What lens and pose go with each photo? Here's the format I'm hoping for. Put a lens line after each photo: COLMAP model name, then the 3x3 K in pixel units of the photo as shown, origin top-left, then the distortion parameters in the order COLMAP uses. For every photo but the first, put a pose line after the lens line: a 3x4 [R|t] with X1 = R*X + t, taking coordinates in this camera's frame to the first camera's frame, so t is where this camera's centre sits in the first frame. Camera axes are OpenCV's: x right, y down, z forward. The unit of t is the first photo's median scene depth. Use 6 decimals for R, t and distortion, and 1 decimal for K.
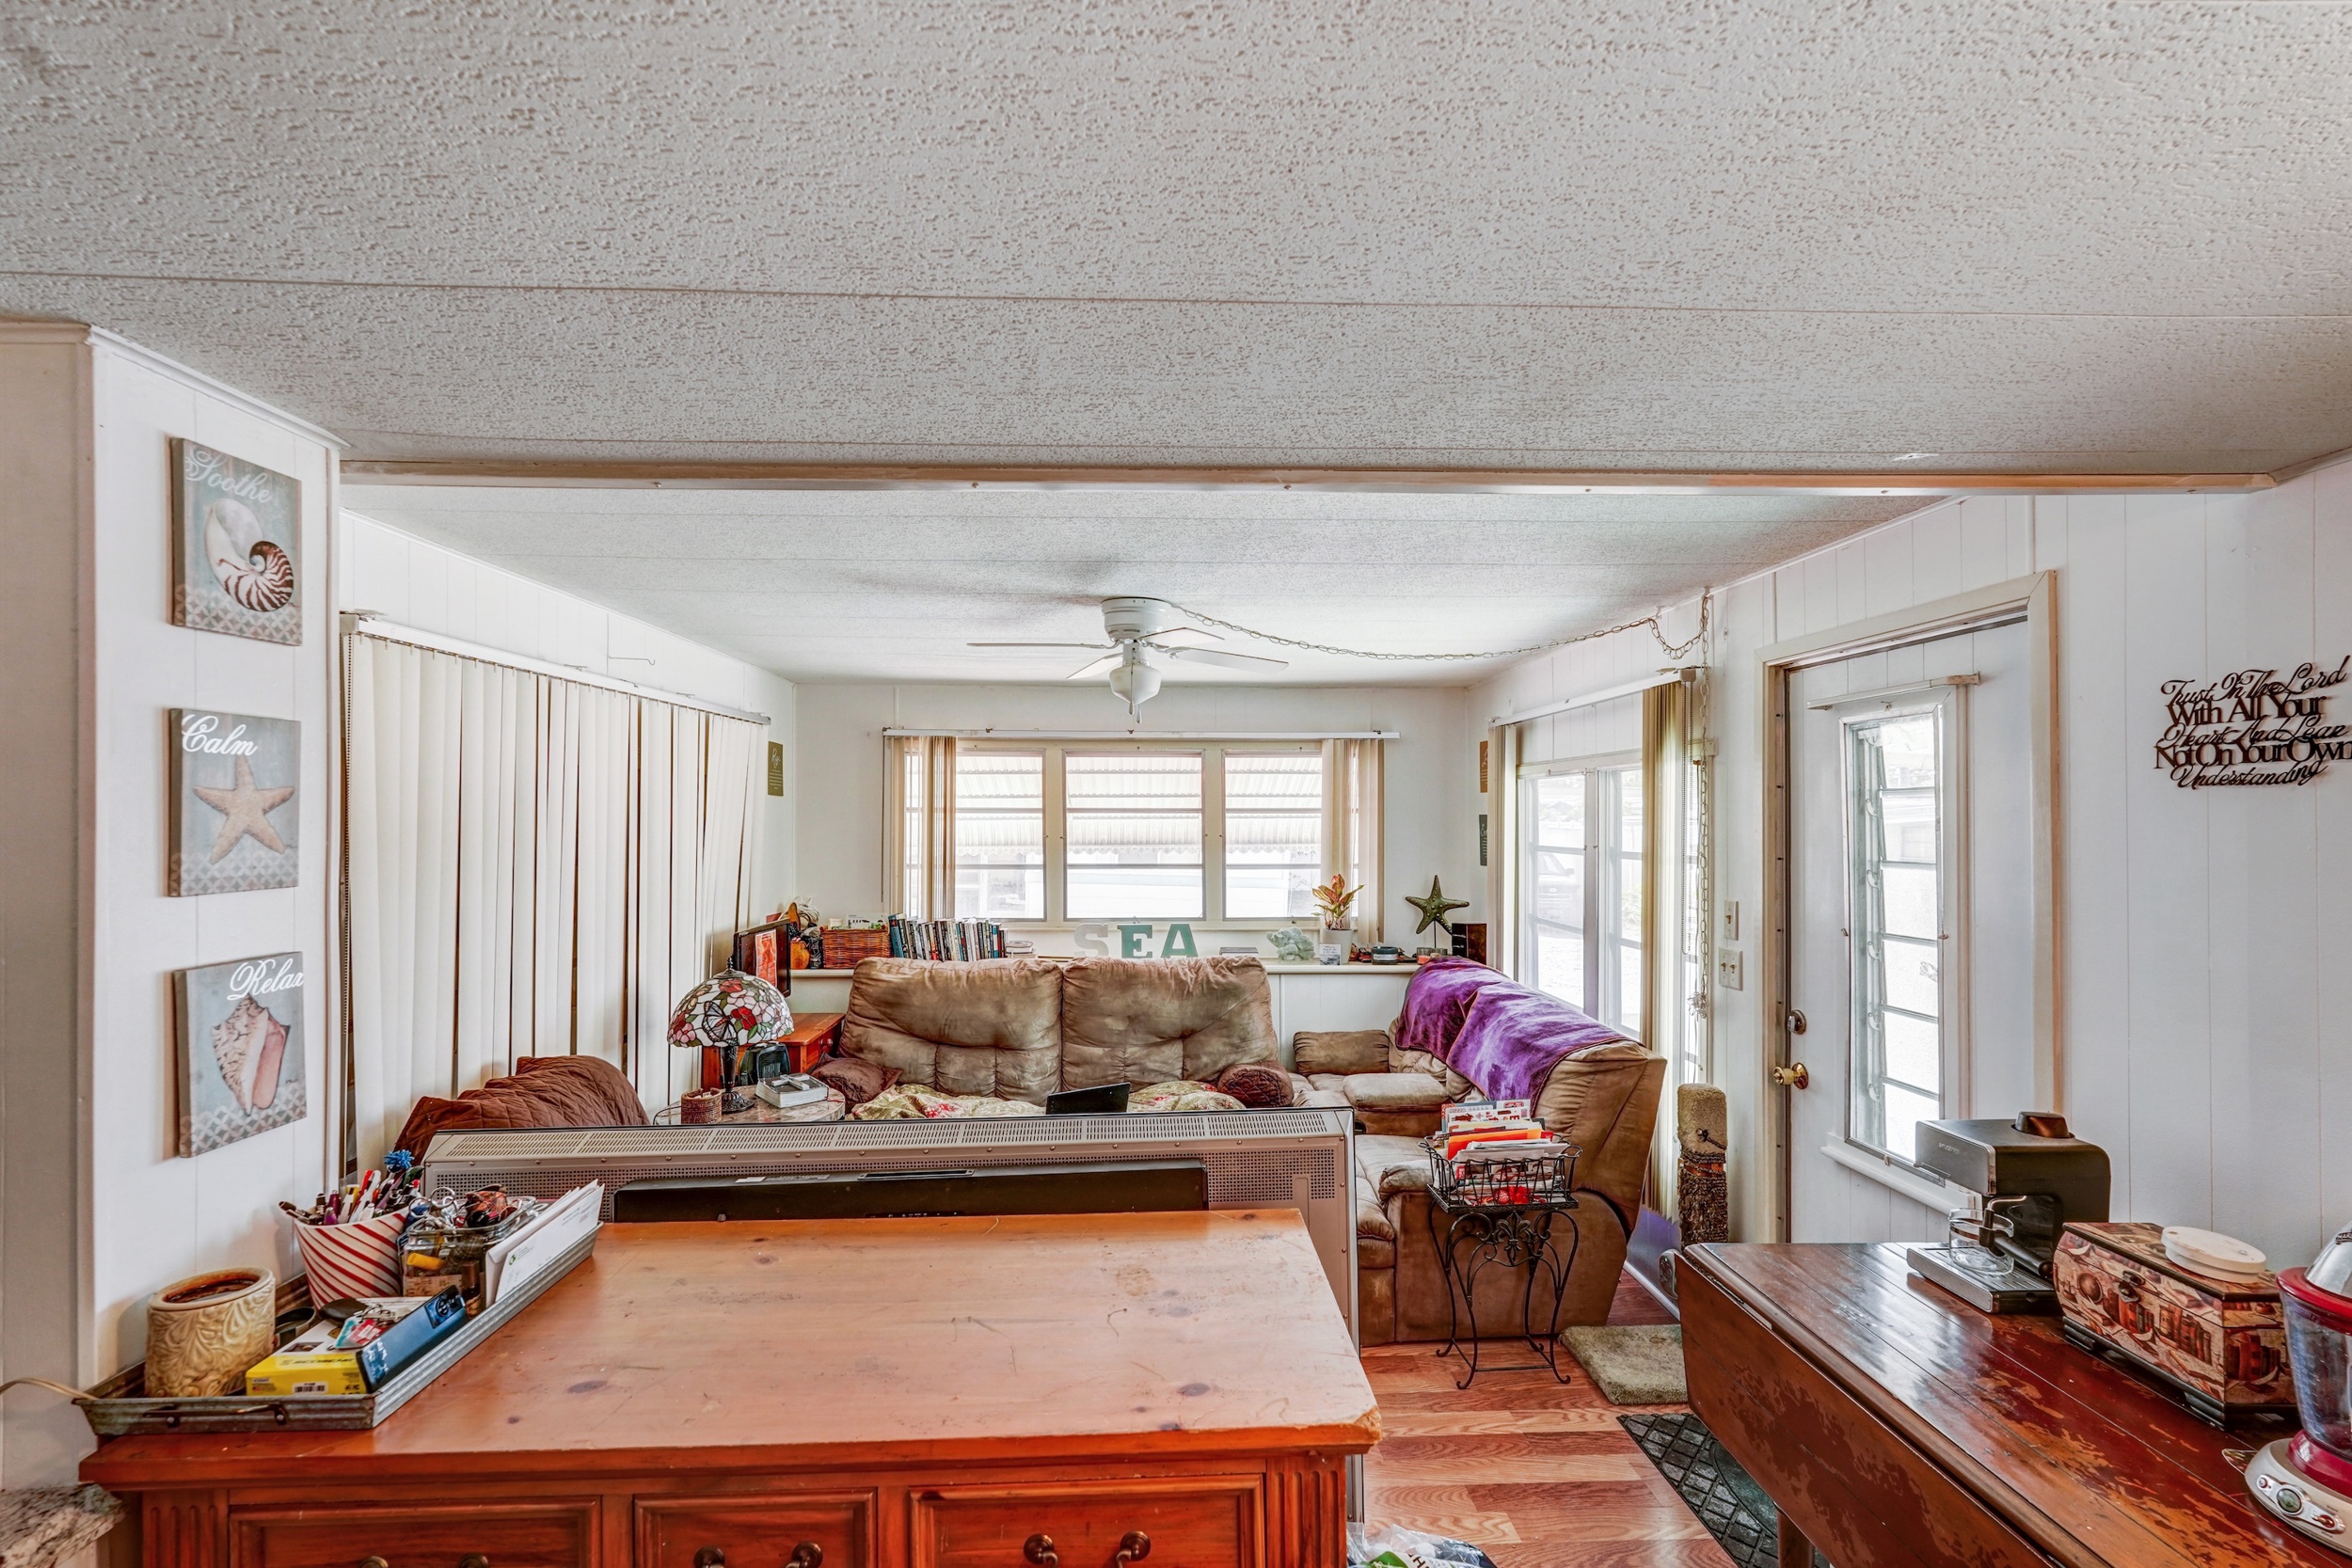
lens RADIAL K [[1060.4, 0, 1174.8], [0, 1060.4, 799.9], [0, 0, 1]] dist [-0.011692, 0.008634]
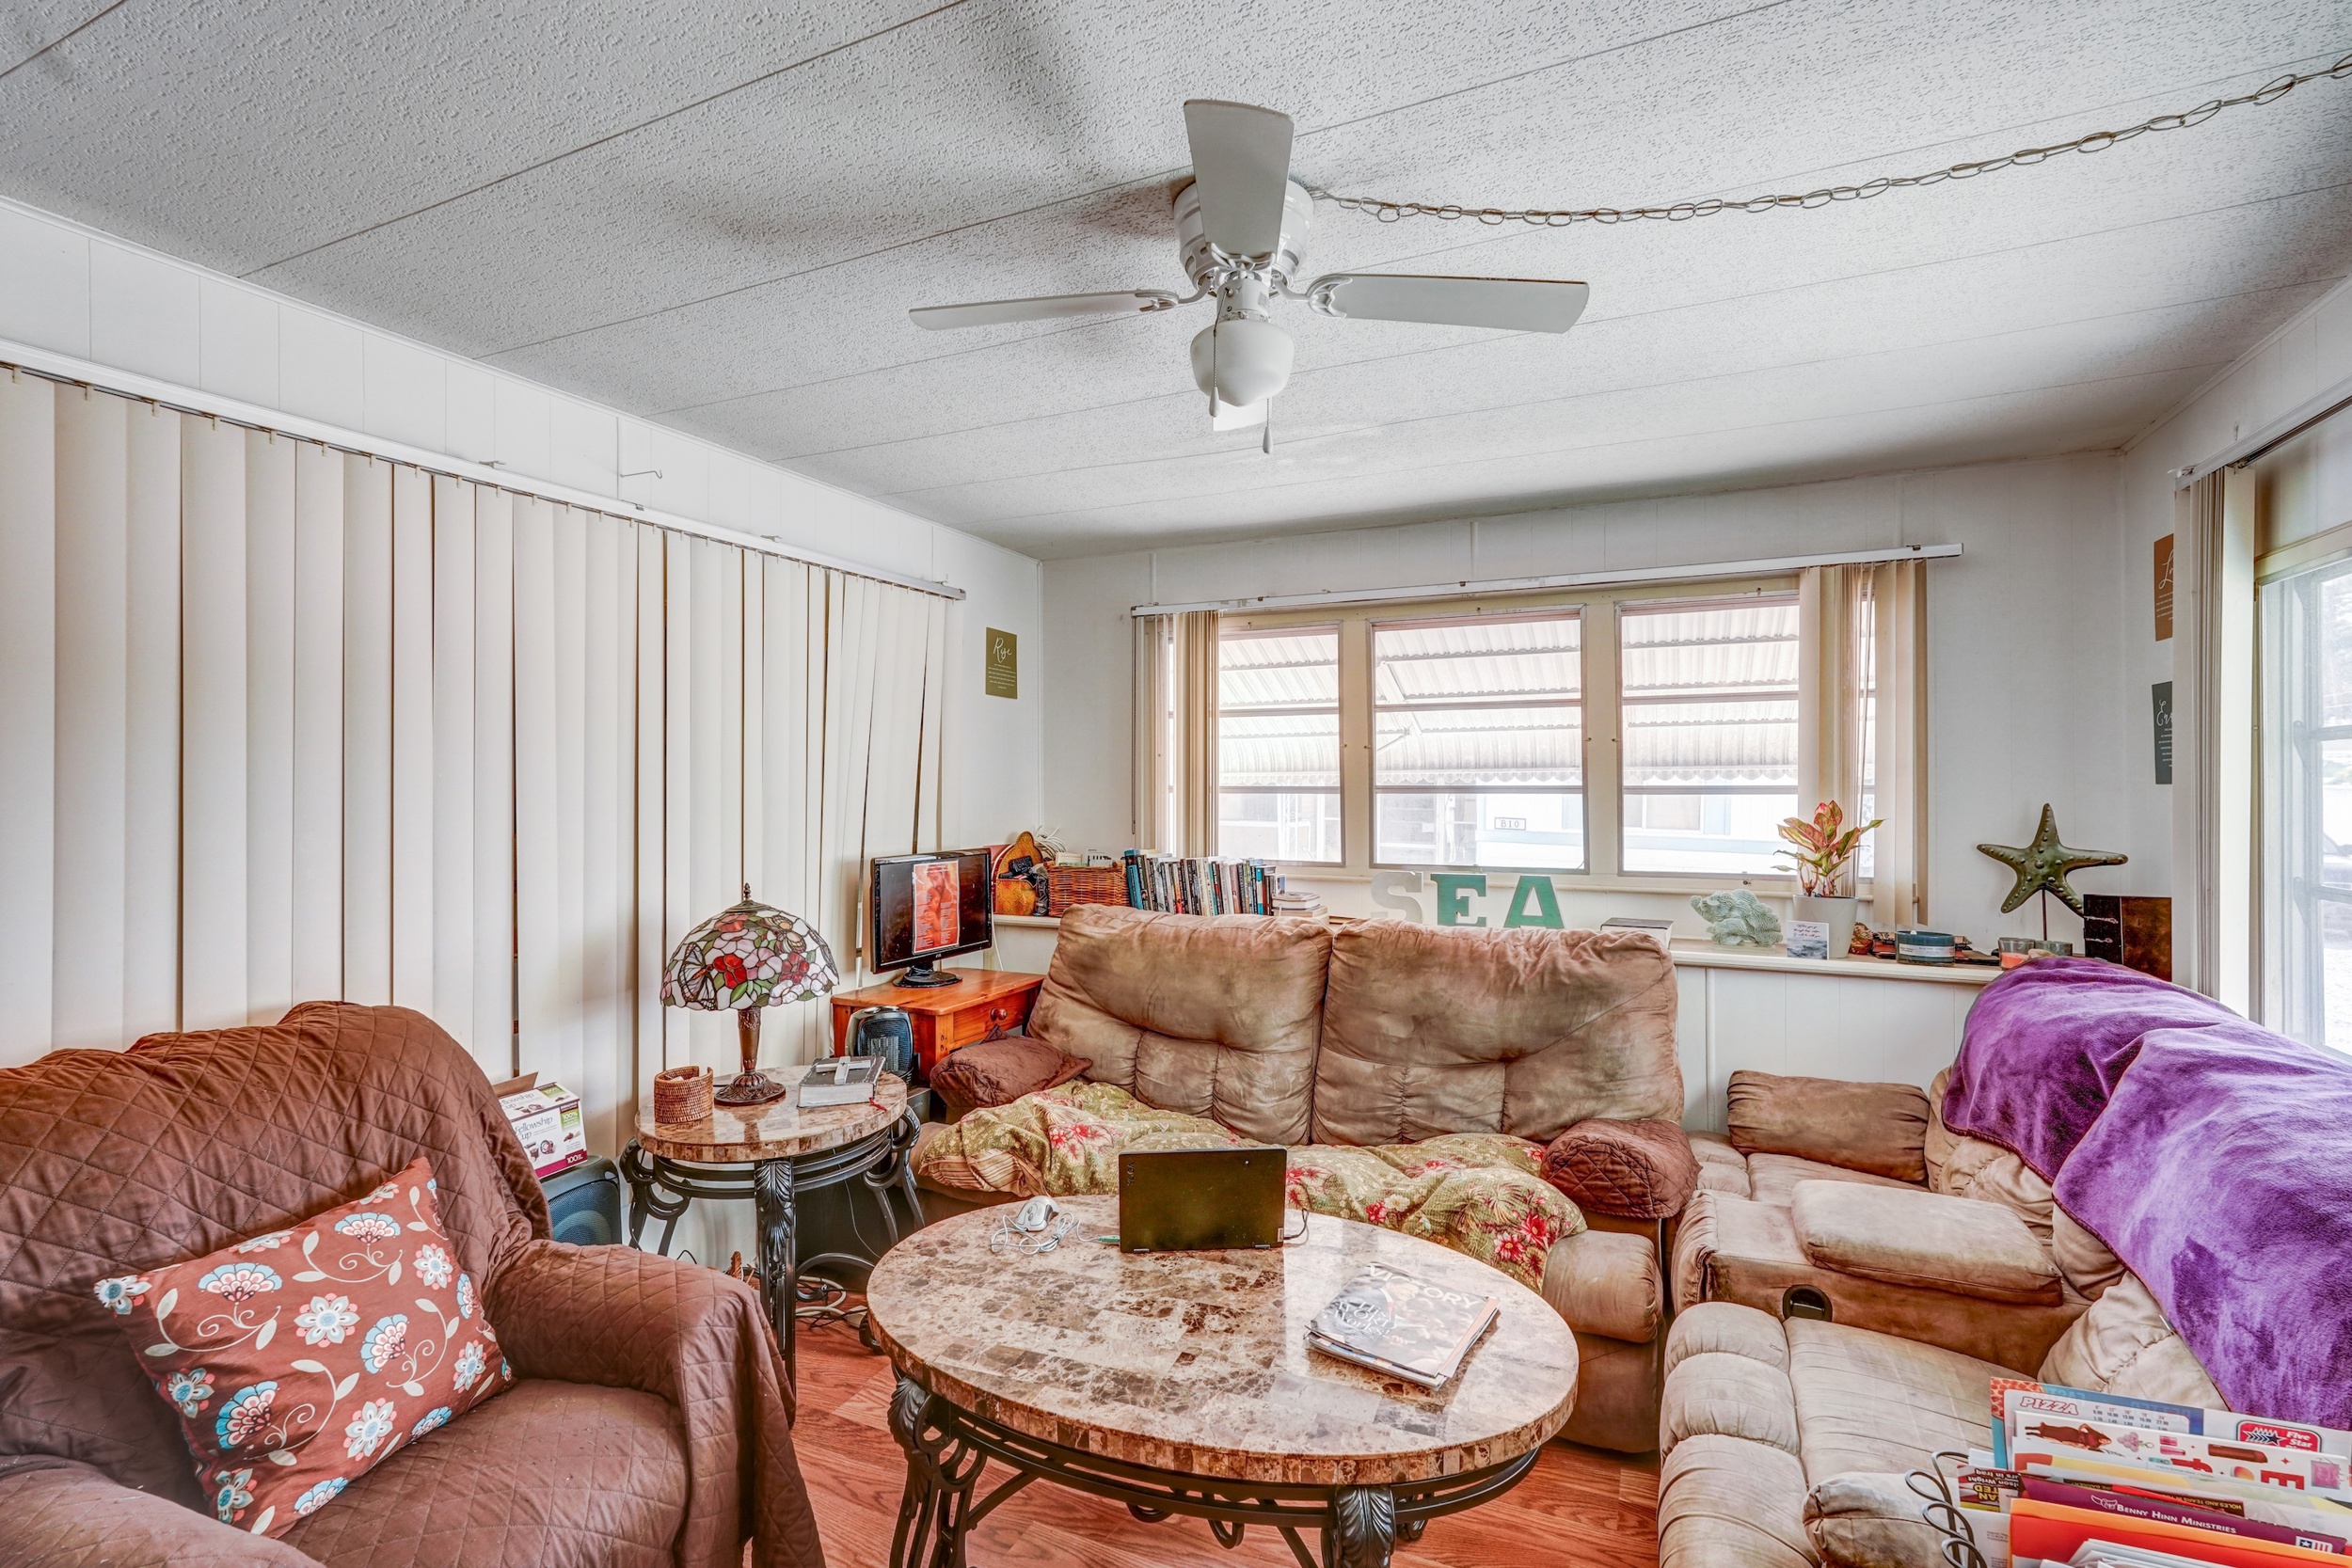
lens RADIAL K [[1053.5, 0, 1180.2], [0, 1053.5, 774.7], [0, 0, 1]] dist [-0.012023, 0.007539]
pose [[0.888564, -0.007633, -0.458689, 0.115085], [0.009721, 0.999950, 0.002192, 0.057659], [0.458649, -0.006406, 0.888594, 0.377278]]
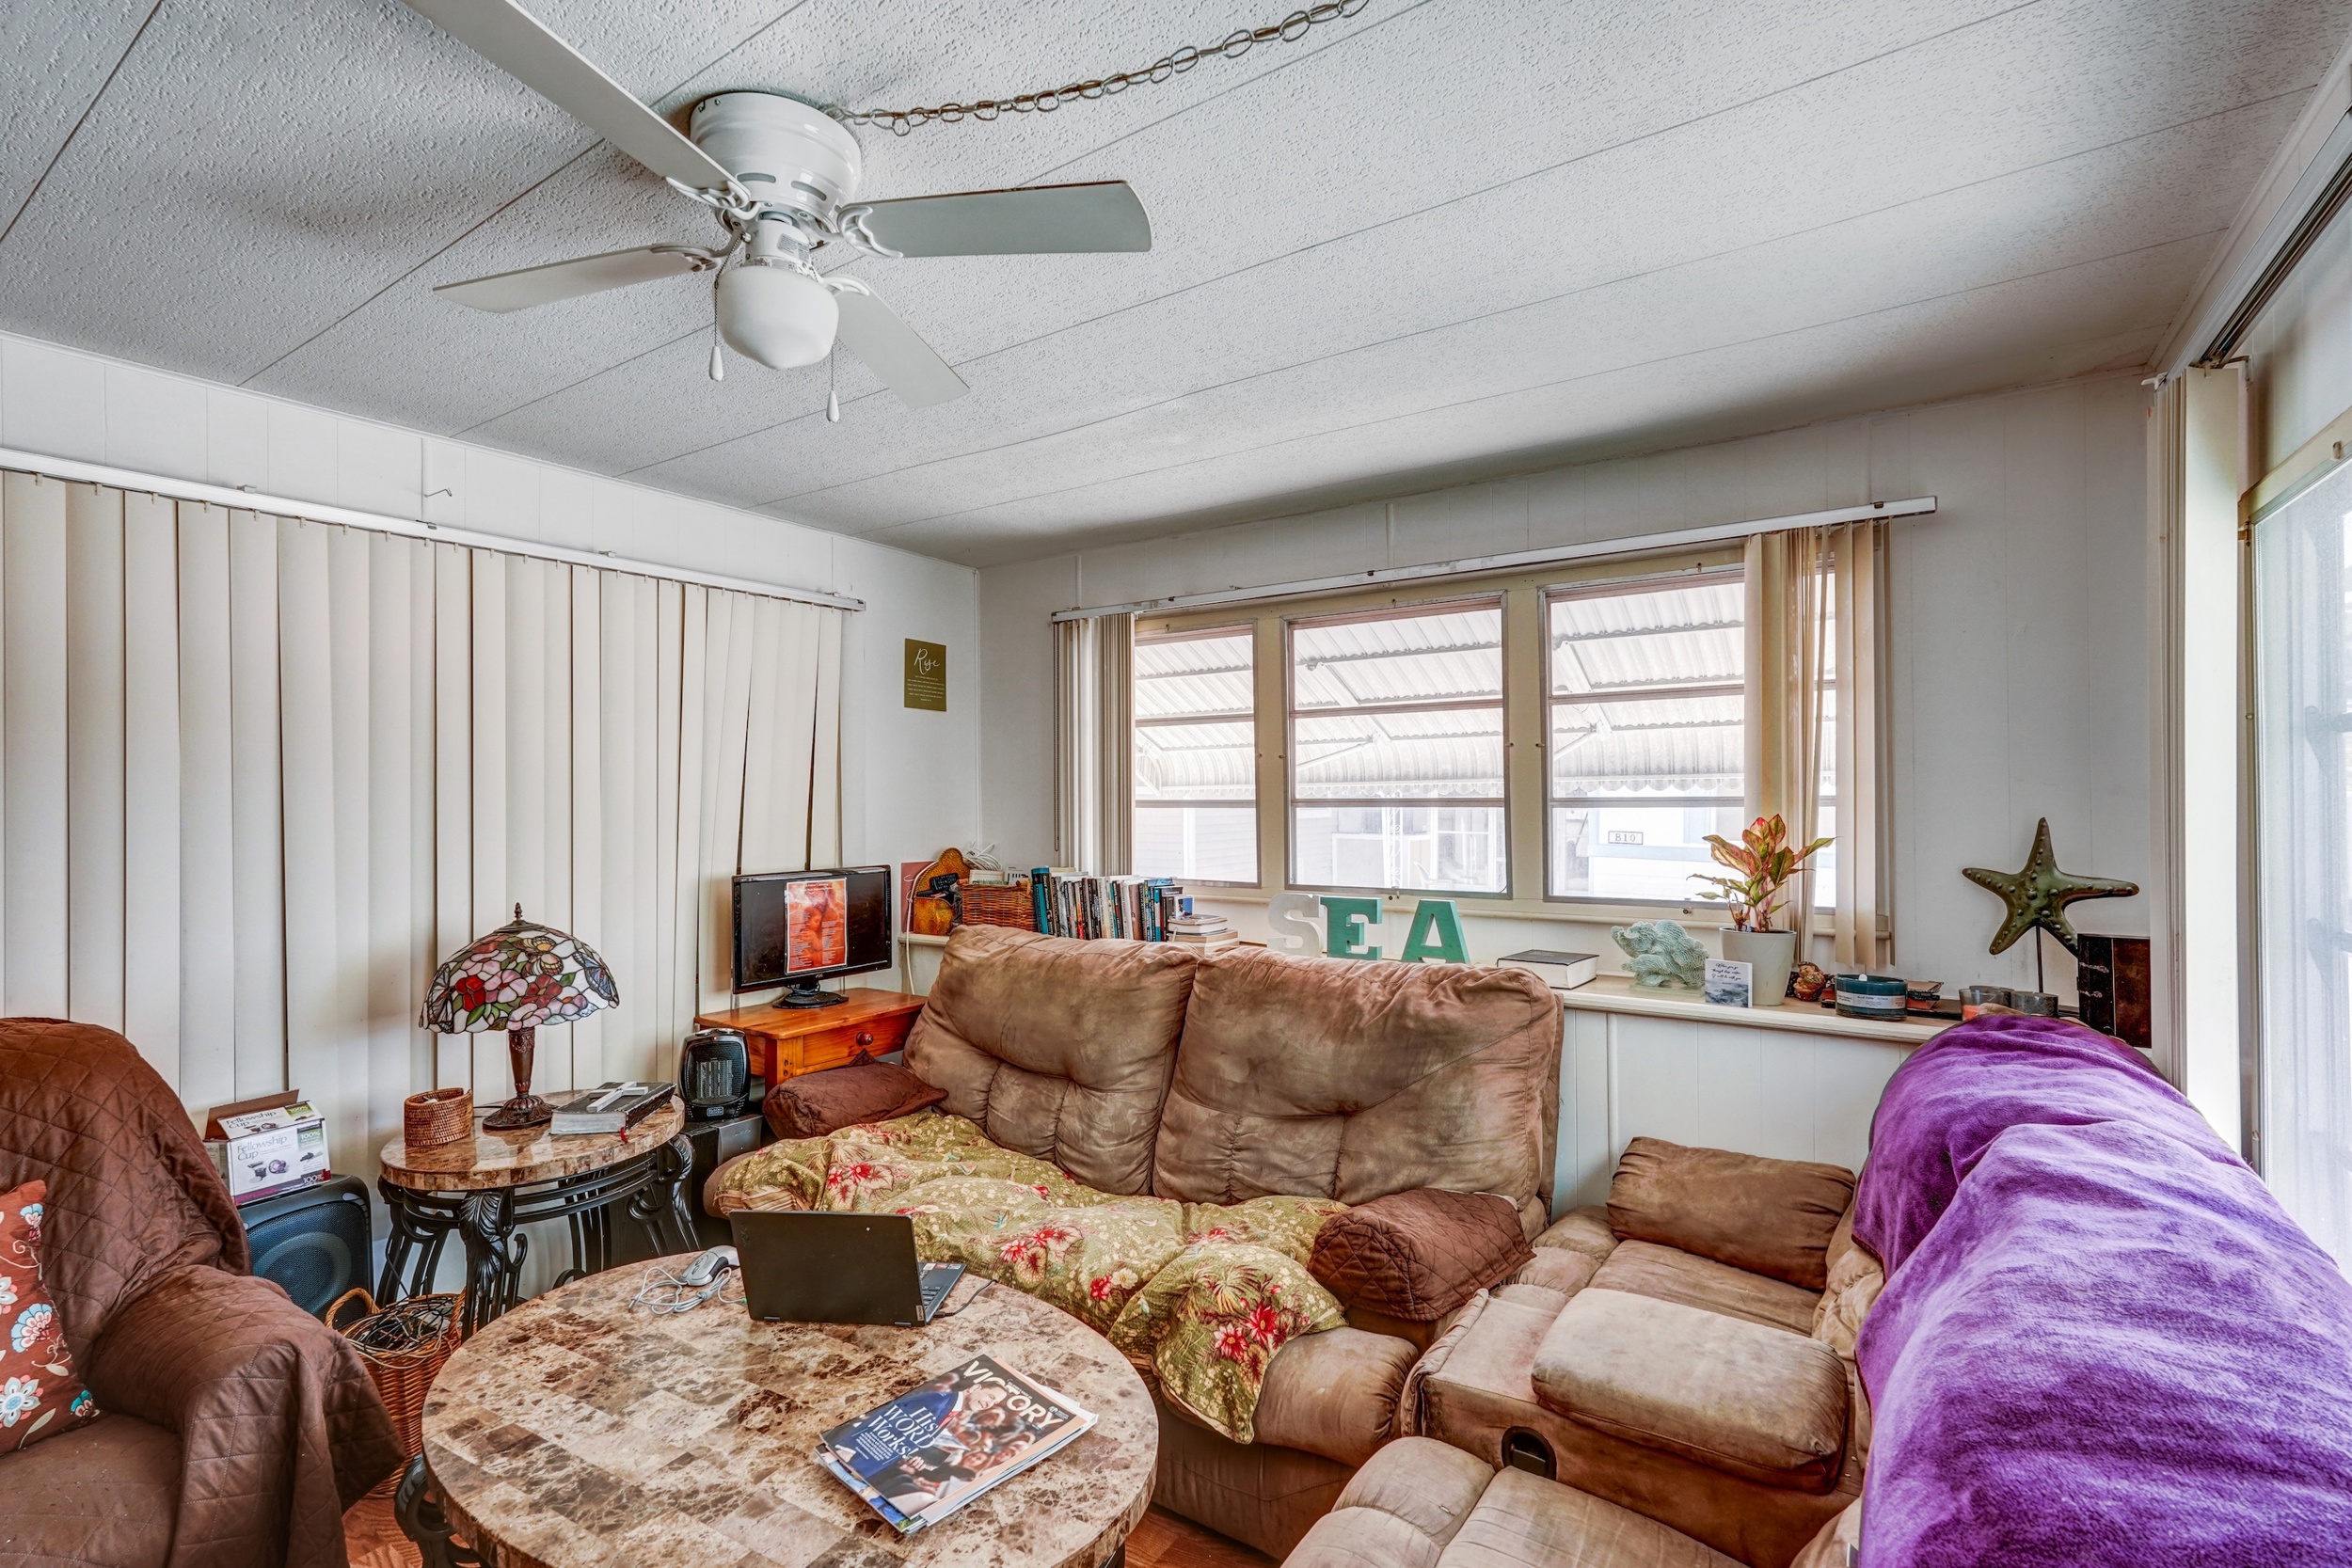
lens RADIAL K [[1048.0, 0, 1176.0], [0, 1048.0, 784.0], [0, 0, 1]] dist [-0.011577, 0.007230]
pose [[0.803625, -0.016066, -0.594919, 0.244820], [0.017347, 0.999843, -0.003569, 0.059919], [0.594883, -0.007452, 0.803777, 0.522125]]
